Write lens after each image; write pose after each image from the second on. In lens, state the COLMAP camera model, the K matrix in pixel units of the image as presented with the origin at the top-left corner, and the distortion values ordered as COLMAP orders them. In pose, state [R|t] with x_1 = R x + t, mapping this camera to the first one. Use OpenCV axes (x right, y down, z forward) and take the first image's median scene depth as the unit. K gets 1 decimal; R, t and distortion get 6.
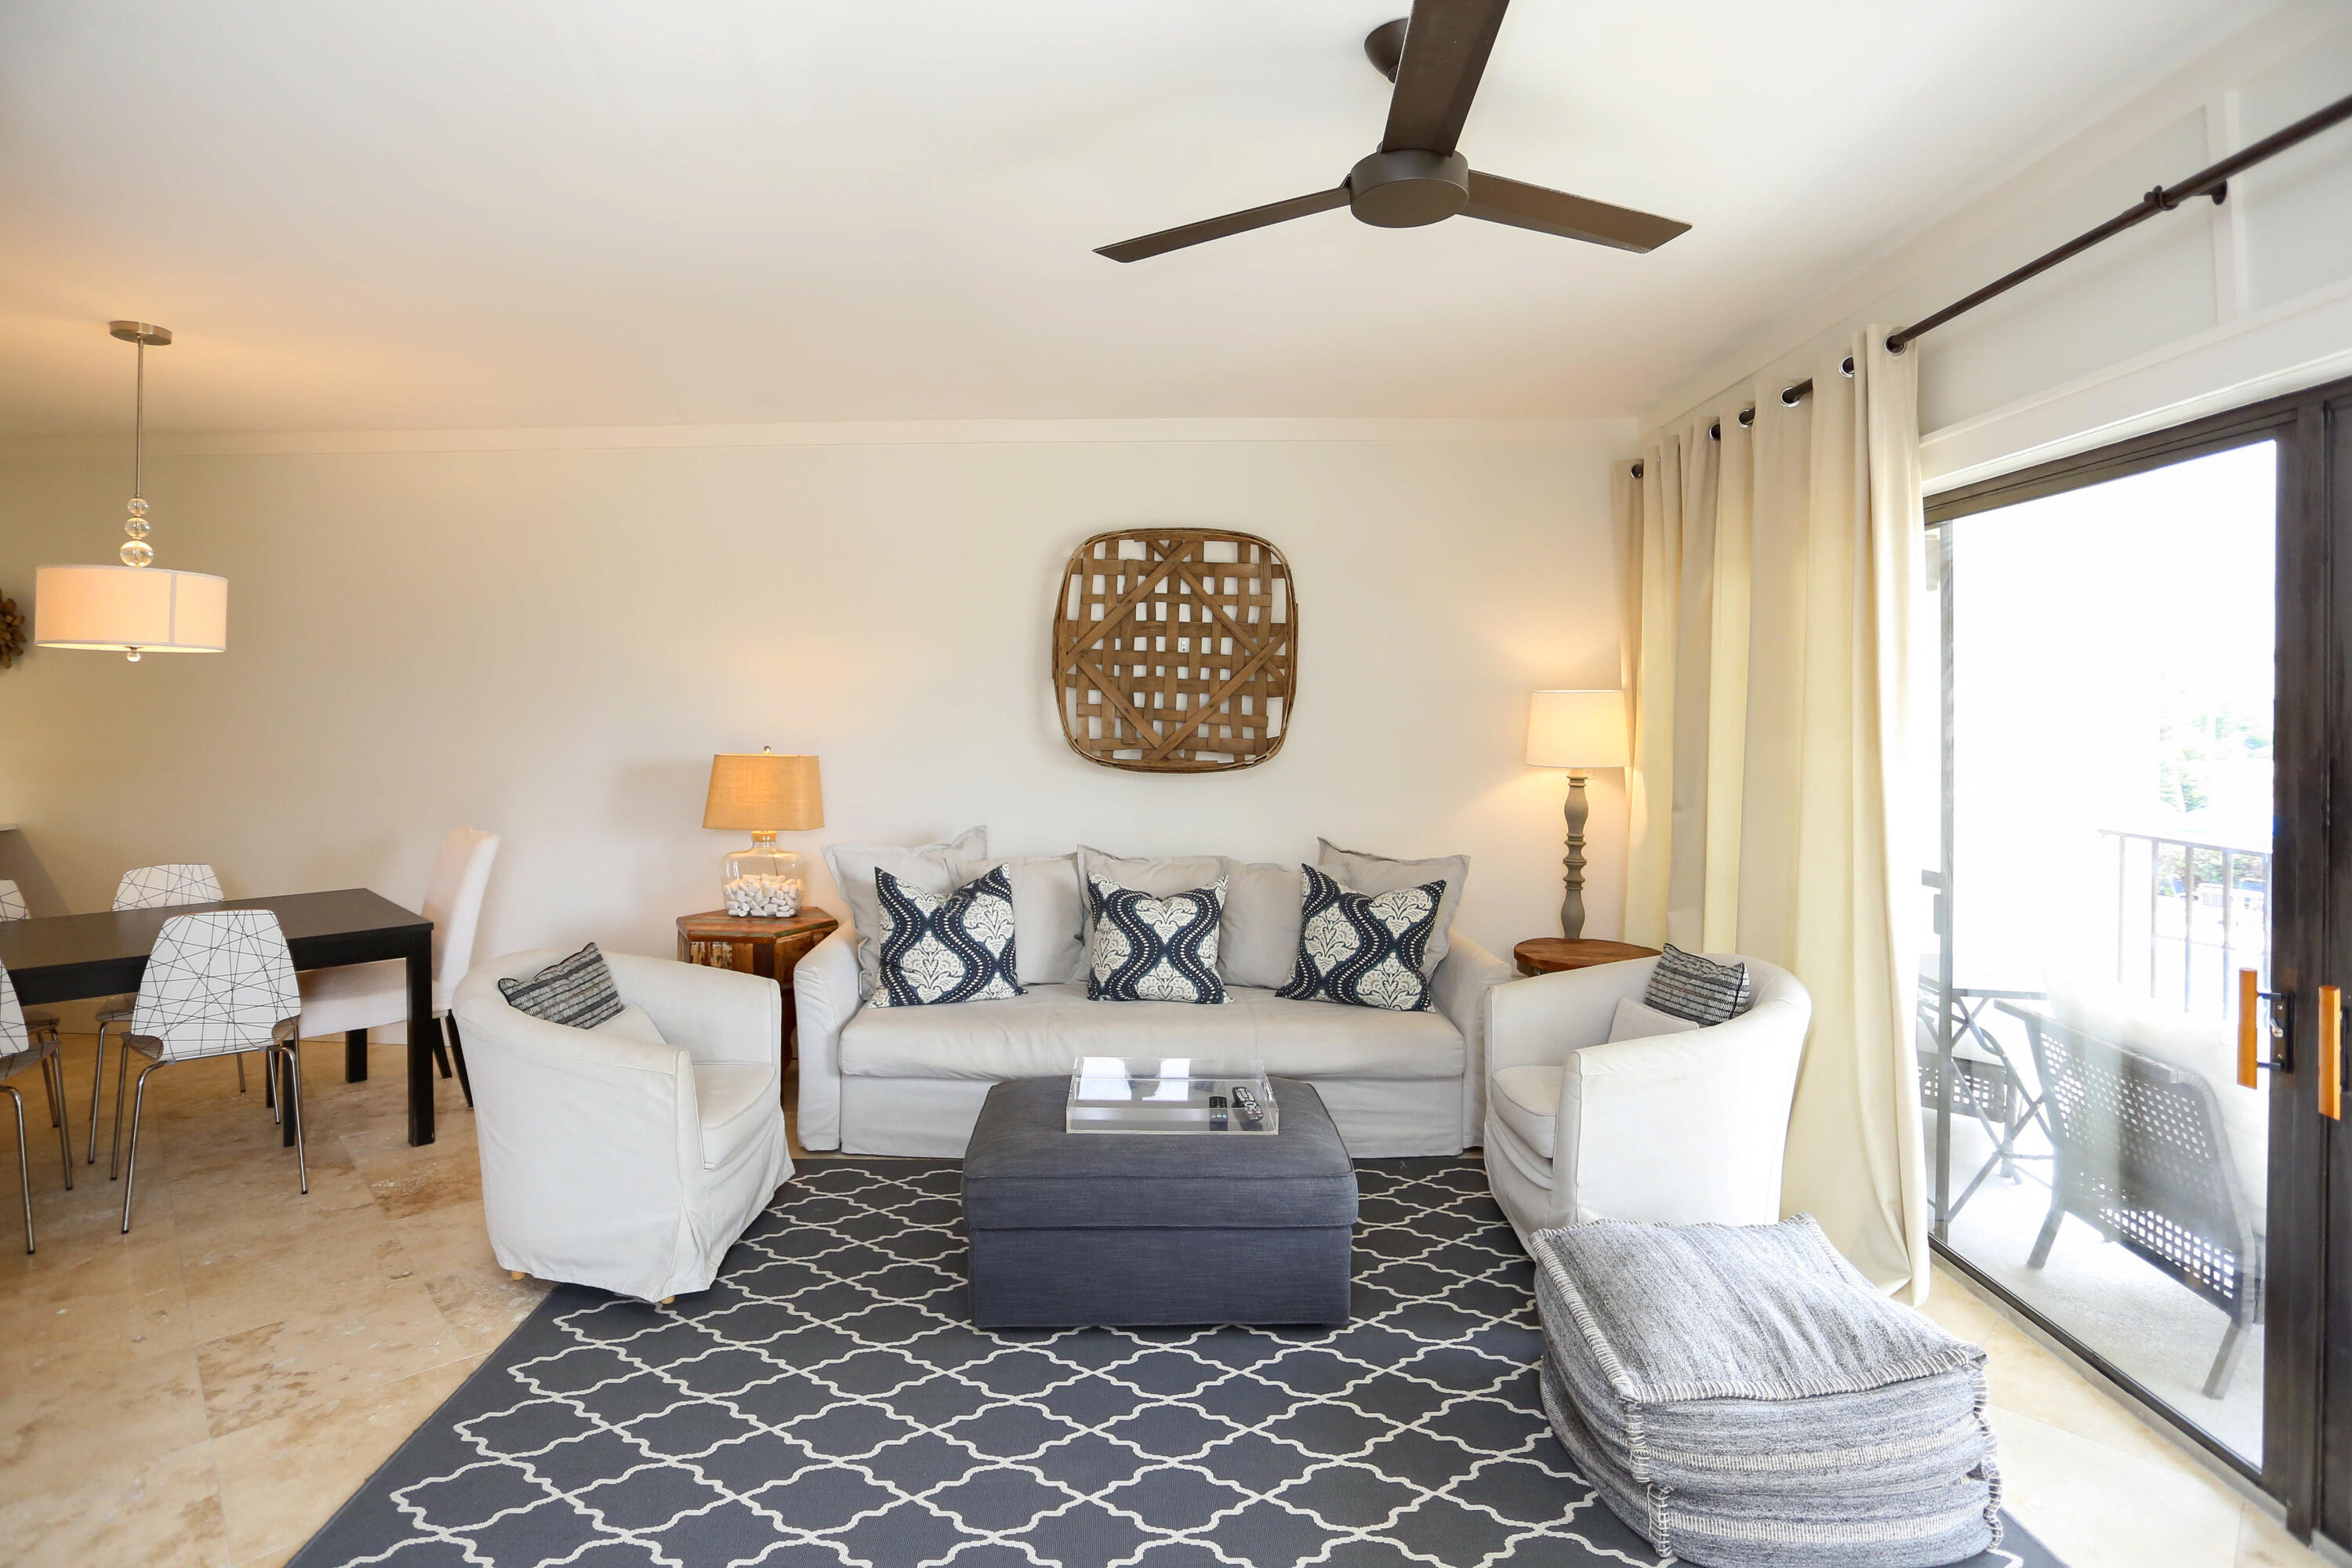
lens RADIAL K [[1226.5, 0, 1174.9], [0, 1226.5, 666.5], [0, 0, 1]] dist [-0.087968, 0.042607]
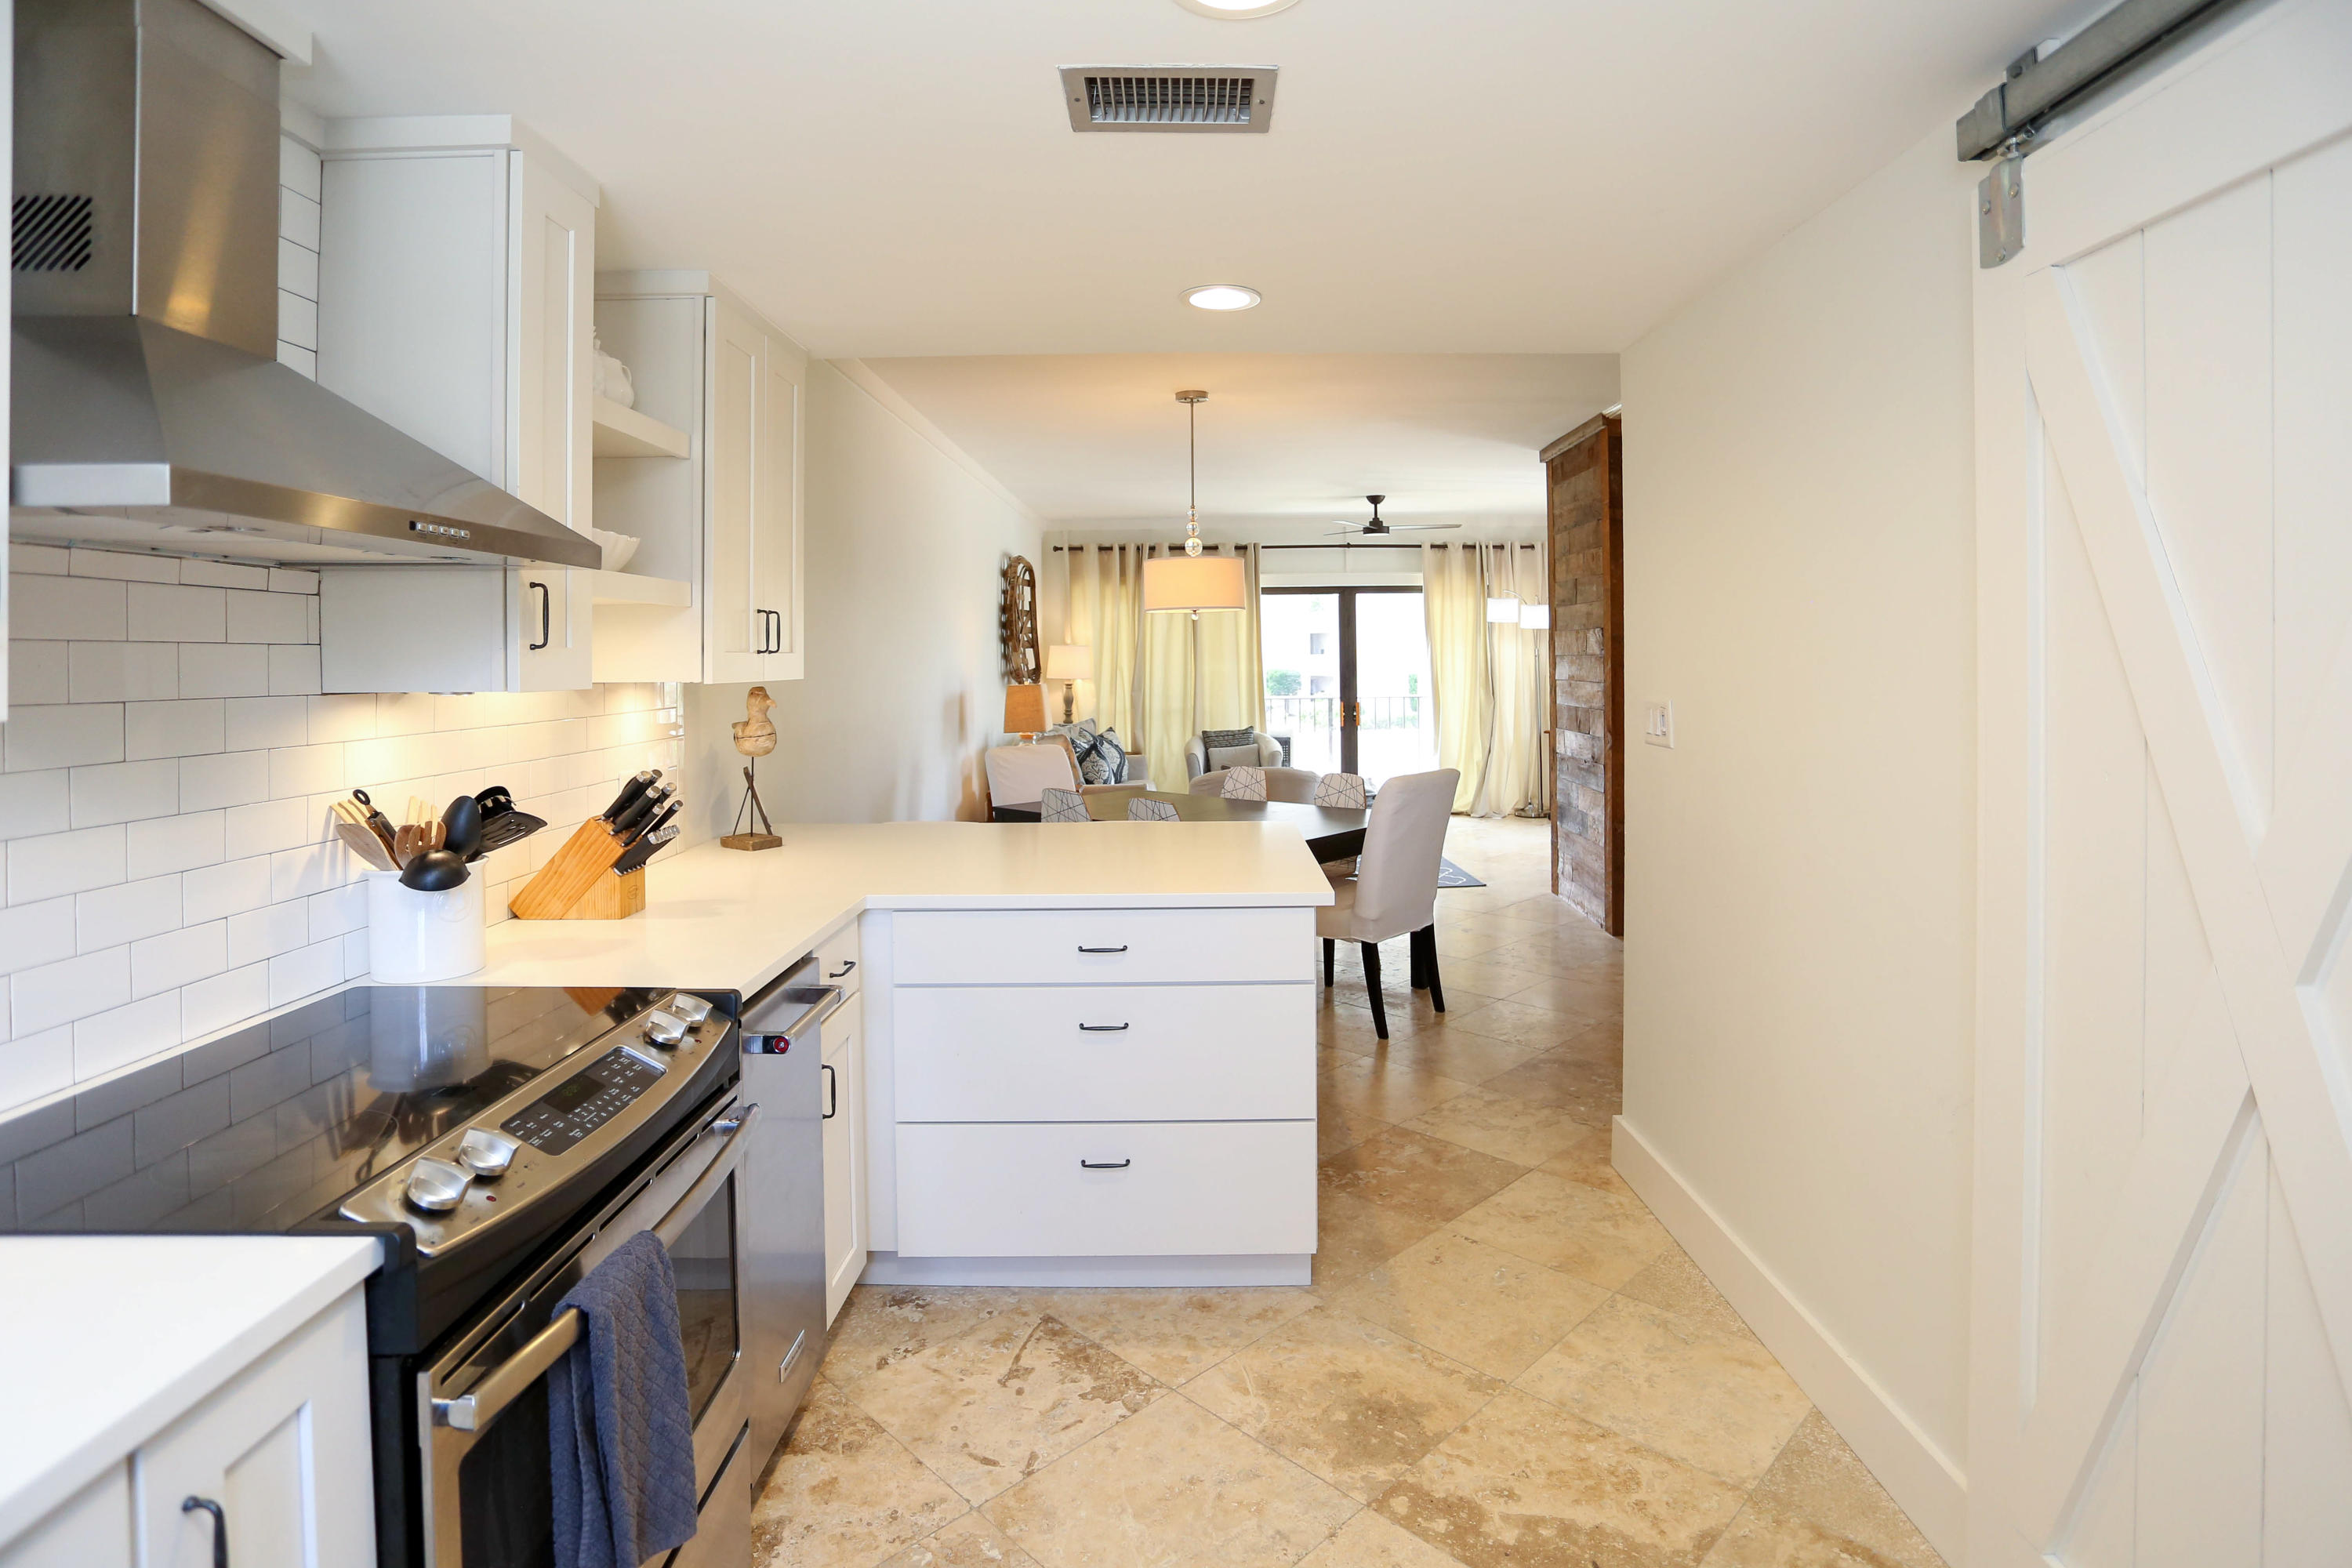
lens RADIAL K [[1226.5, 0, 1174.9], [0, 1226.5, 666.5], [0, 0, 1]] dist [-0.087968, 0.042607]
pose [[0.006989, -0.015851, 0.999850, -2.108031], [-0.009495, 0.999828, 0.015917, 0.023899], [-0.999930, -0.009604, 0.006838, 0.875085]]
